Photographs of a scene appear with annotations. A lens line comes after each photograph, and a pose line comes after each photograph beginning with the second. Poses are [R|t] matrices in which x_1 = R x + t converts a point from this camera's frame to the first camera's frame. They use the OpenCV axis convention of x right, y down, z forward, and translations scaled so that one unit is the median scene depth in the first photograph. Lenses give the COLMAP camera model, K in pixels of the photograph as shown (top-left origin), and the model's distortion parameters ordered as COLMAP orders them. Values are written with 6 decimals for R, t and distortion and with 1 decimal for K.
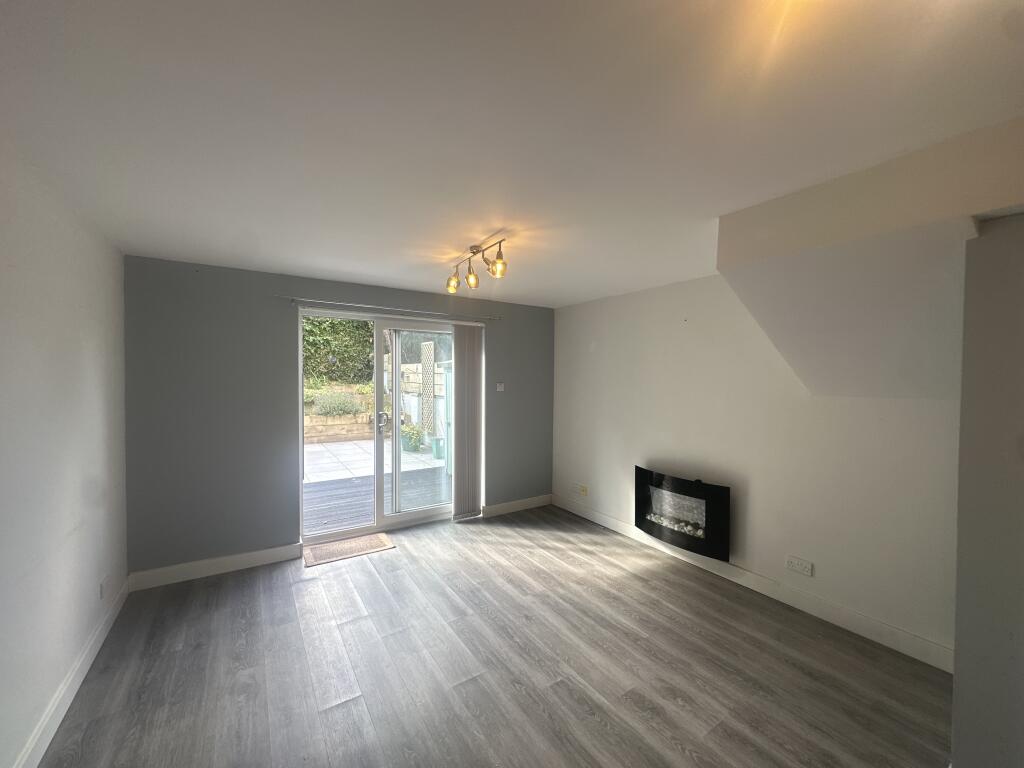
lens RADIAL K [[411.3, 0, 512.0], [0, 411.3, 383.8], [0, 0, 1]] dist [-0.002696, 0.000085]
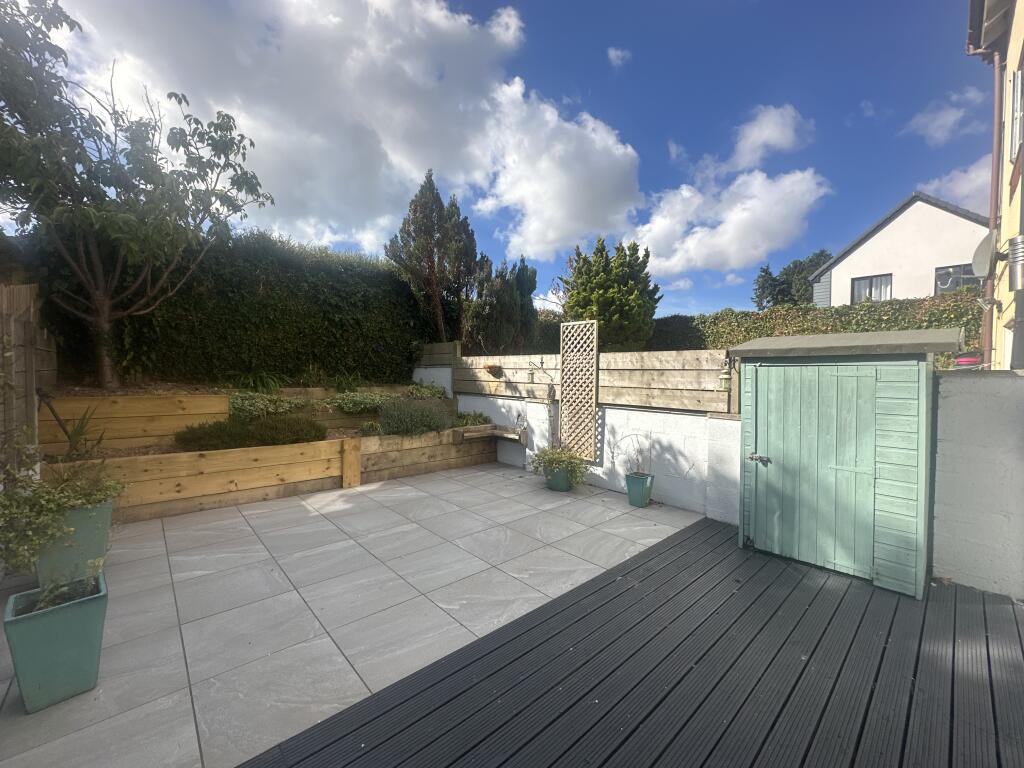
lens RADIAL K [[411.3, 0, 512.1], [0, 411.3, 381.3], [0, 0, 1]] dist [-0.002696, 0.000085]
pose [[0.985282, 0.005558, 0.170849, -0.379244], [-0.005171, 0.999983, -0.002707, -0.003863], [-0.170861, 0.001784, 0.985293, 0.335030]]
